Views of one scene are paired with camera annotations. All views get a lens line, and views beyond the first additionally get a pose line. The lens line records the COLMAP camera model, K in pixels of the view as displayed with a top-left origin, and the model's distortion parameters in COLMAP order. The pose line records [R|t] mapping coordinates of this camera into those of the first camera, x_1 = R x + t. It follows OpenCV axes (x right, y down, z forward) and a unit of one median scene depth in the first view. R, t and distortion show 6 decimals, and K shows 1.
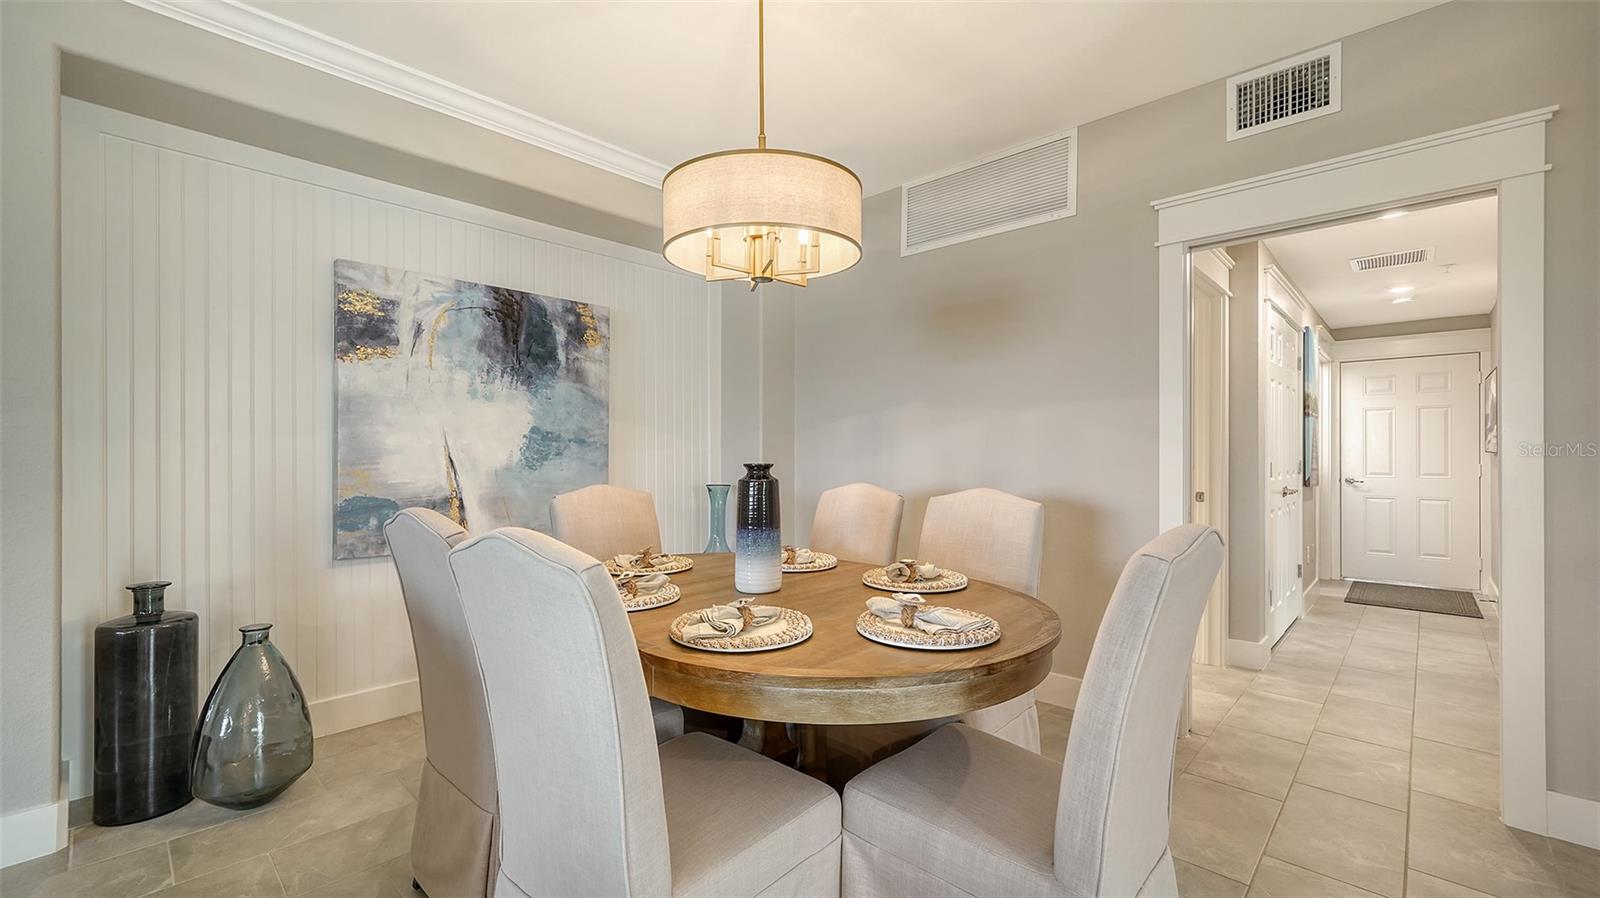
lens RADIAL K [[650.4, 0, 786.5], [0, 650.4, 454.4], [0, 0, 1]] dist [-0.006896, 0.001706]
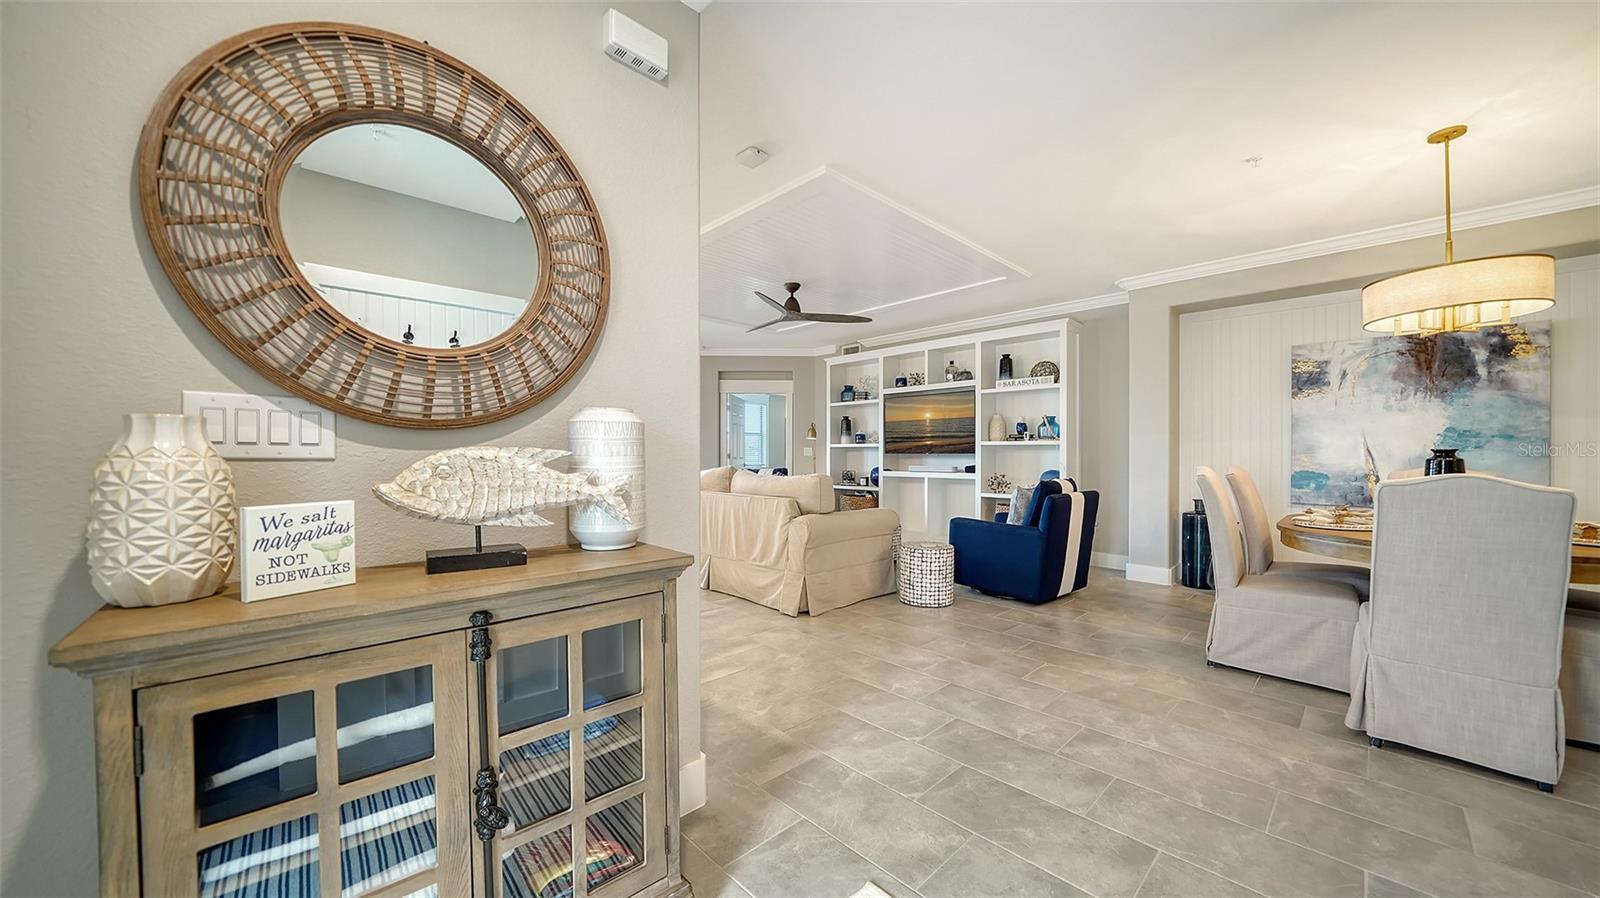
lens RADIAL K [[565.1, 0, 787.3], [0, 565.1, 454.1], [0, 0, 1]] dist [-0.019189, 0.001527]
pose [[-0.043083, -0.001809, -0.999070, 0.829348], [-0.004244, 0.999990, -0.001627, 0.021536], [0.999062, 0.004170, -0.043091, -0.341714]]
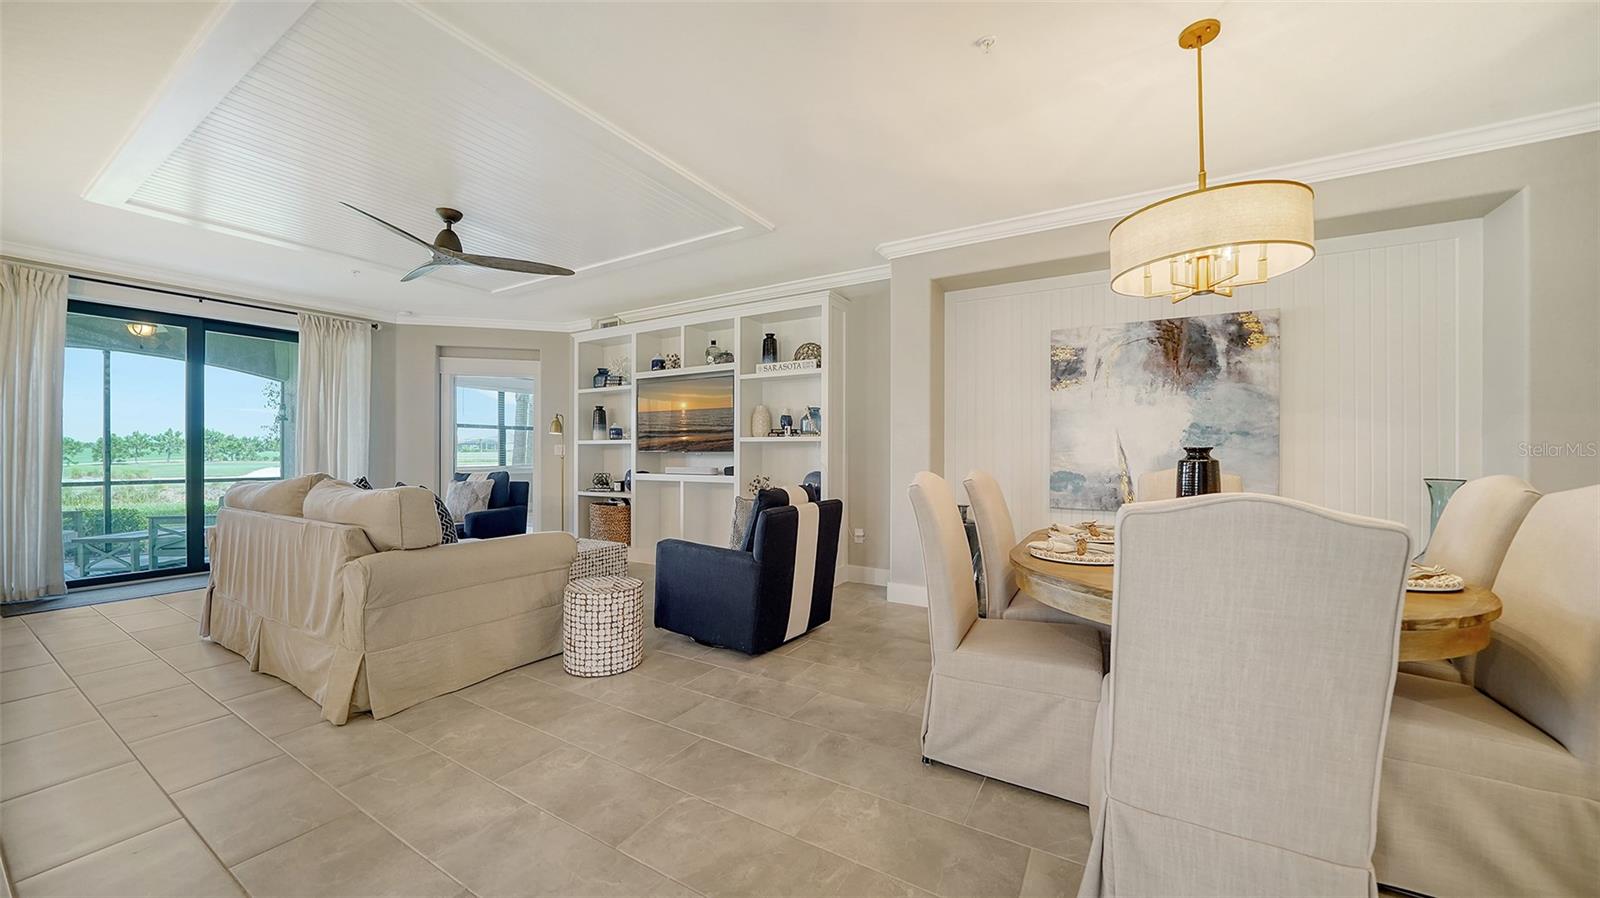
lens RADIAL K [[565.1, 0, 799.5], [0, 565.1, 452.7], [0, 0, 1]] dist [-0.019189, 0.001527]
pose [[0.234222, 0.000721, -0.972183, 0.480514], [-0.001165, 0.999999, 0.000461, 0.015020], [0.972182, 0.001025, 0.234222, 0.010858]]
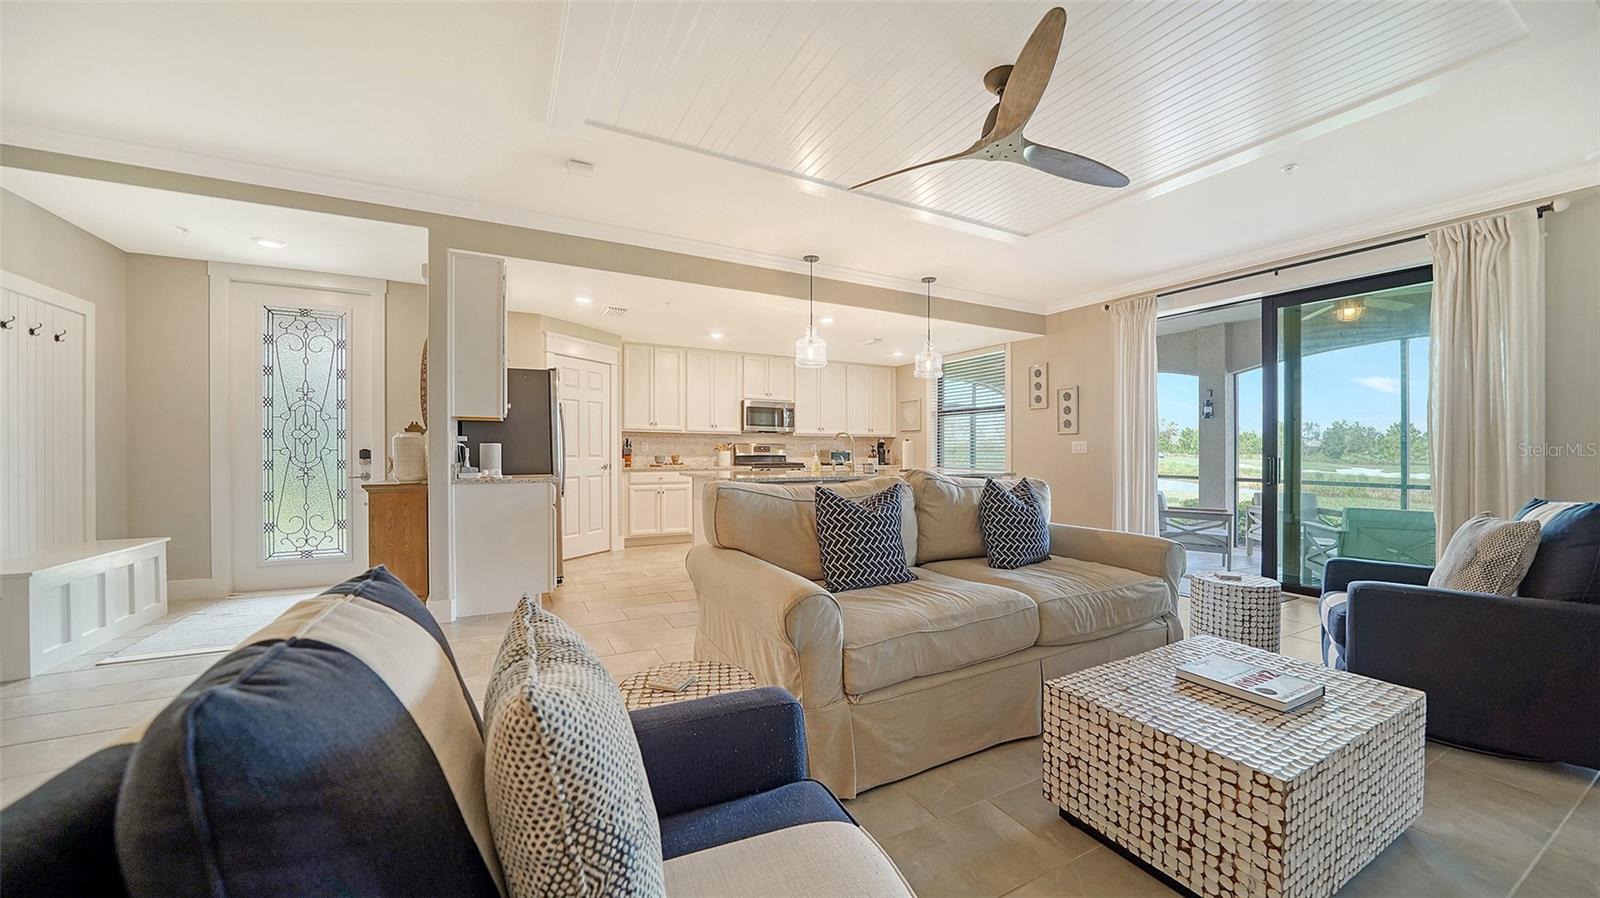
lens RADIAL K [[565.1, 0, 799.4], [0, 565.1, 456.3], [0, 0, 1]] dist [-0.019189, 0.001527]
pose [[-0.953340, -0.007612, 0.301802, -0.693380], [-0.004562, 0.999931, 0.010808, 0.020339], [-0.301864, 0.008927, -0.953309, 0.342518]]
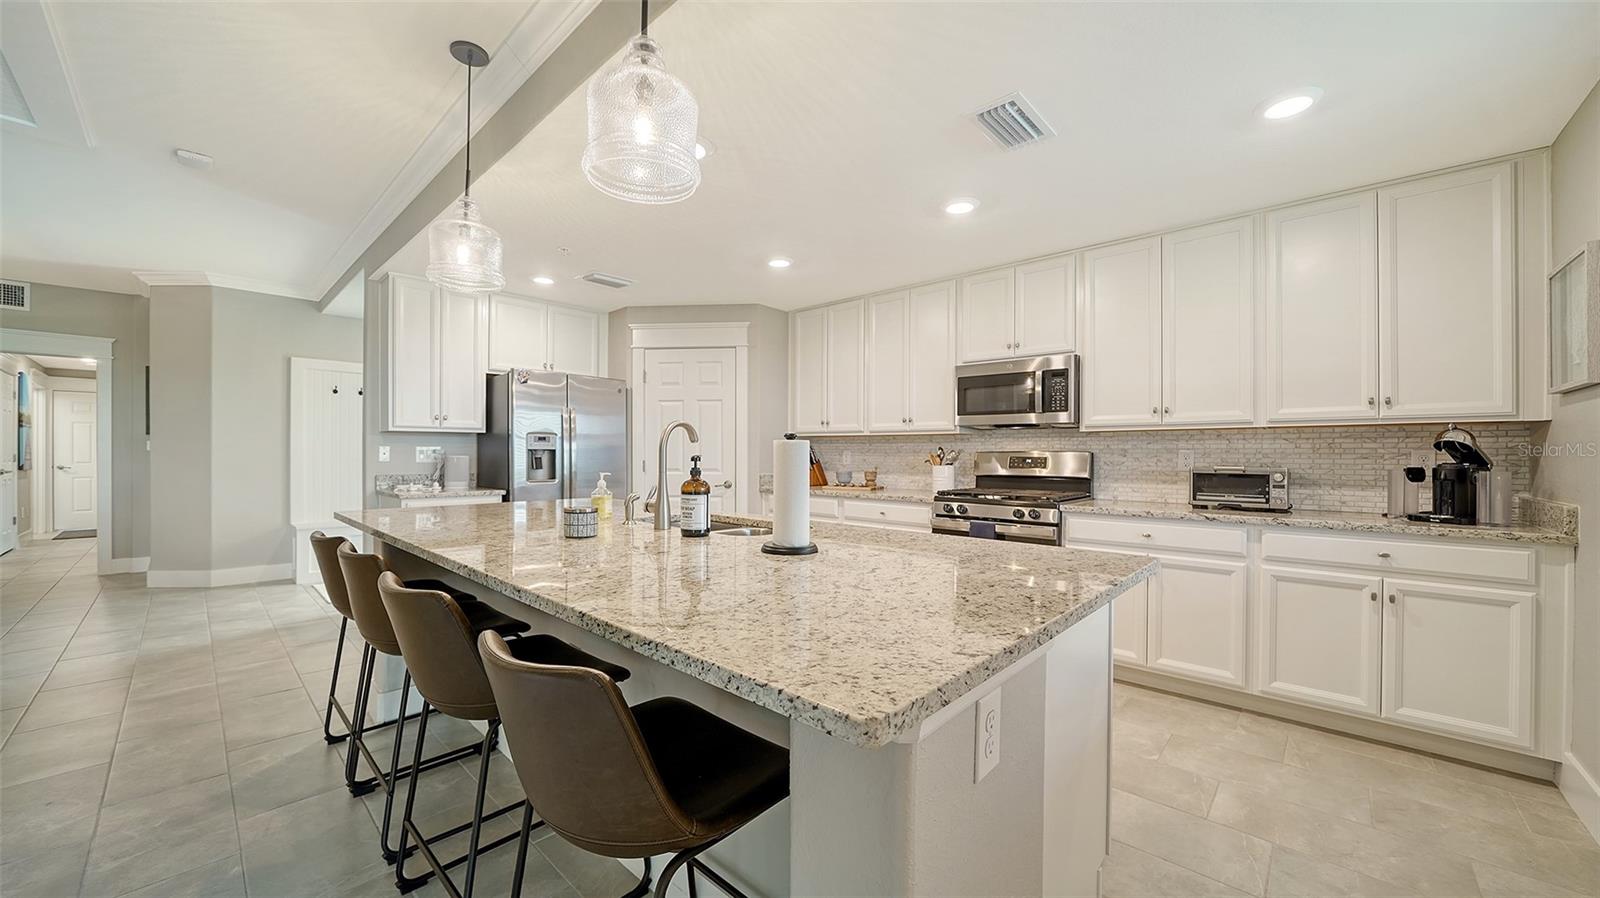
lens RADIAL K [[590.8, 0, 791.5], [0, 590.8, 456.1], [0, 0, 1]] dist [-0.017648, 0.000118]
pose [[-0.015695, -0.000573, 0.999877, -0.978882], [-0.005352, 0.999986, 0.000489, 0.005480], [-0.999863, -0.005343, -0.015698, -1.344929]]
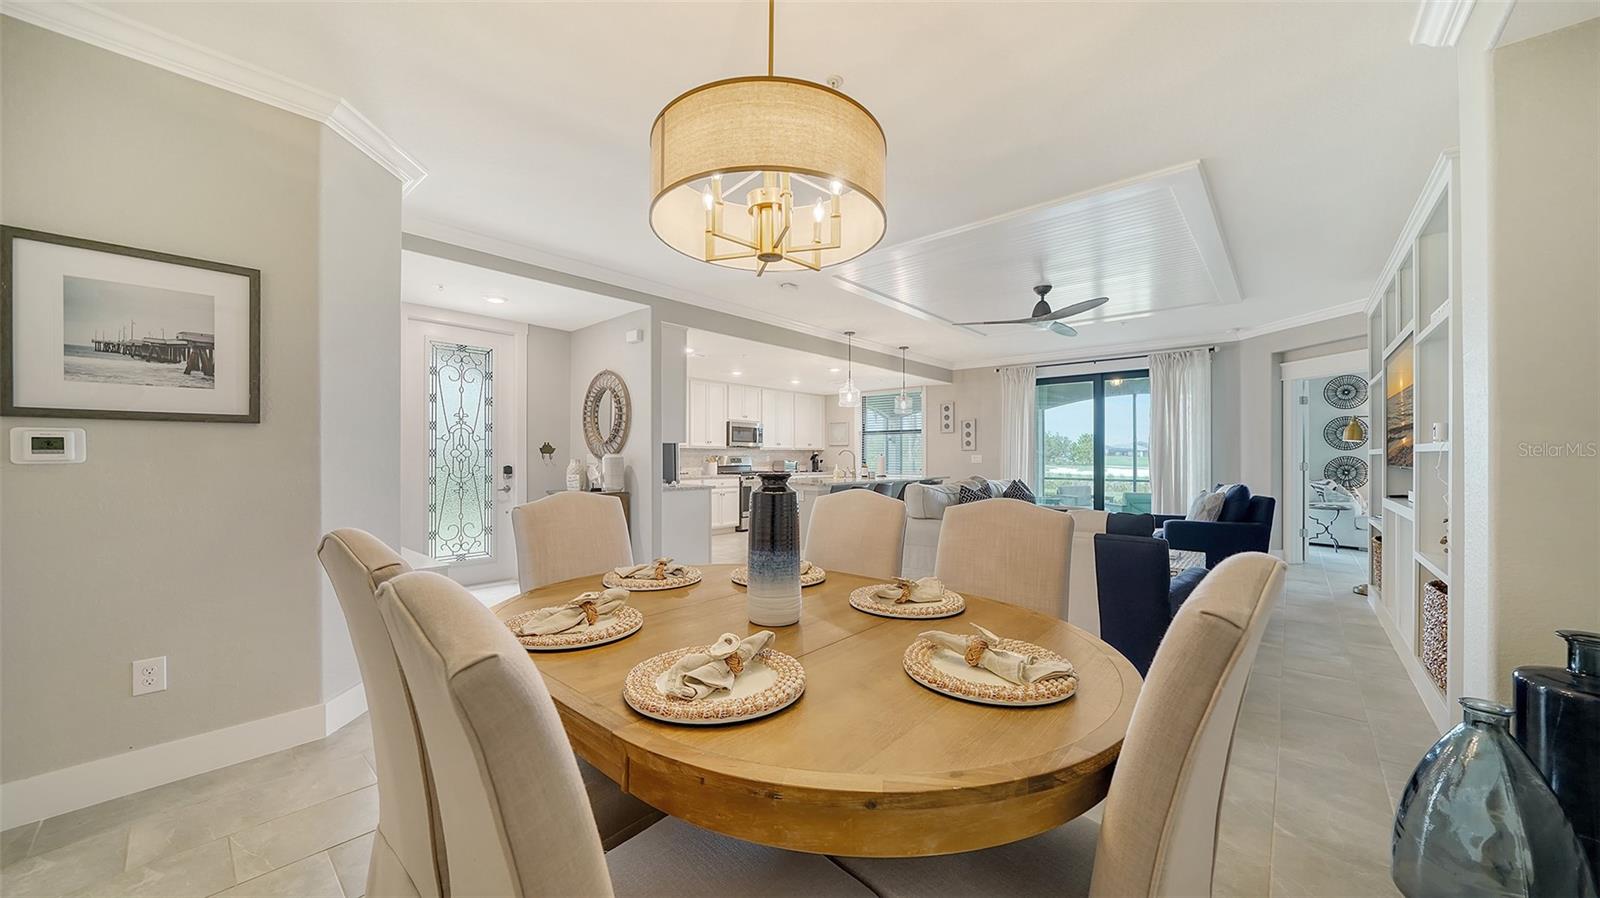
lens RADIAL K [[565.1, 0, 802.2], [0, 565.1, 454.6], [0, 0, 1]] dist [-0.019189, 0.001527]
pose [[-0.998362, -0.001263, -0.057202, -0.017641], [-0.001095, 0.999995, -0.002976, -0.005242], [0.057206, -0.002909, -0.998358, 1.027414]]
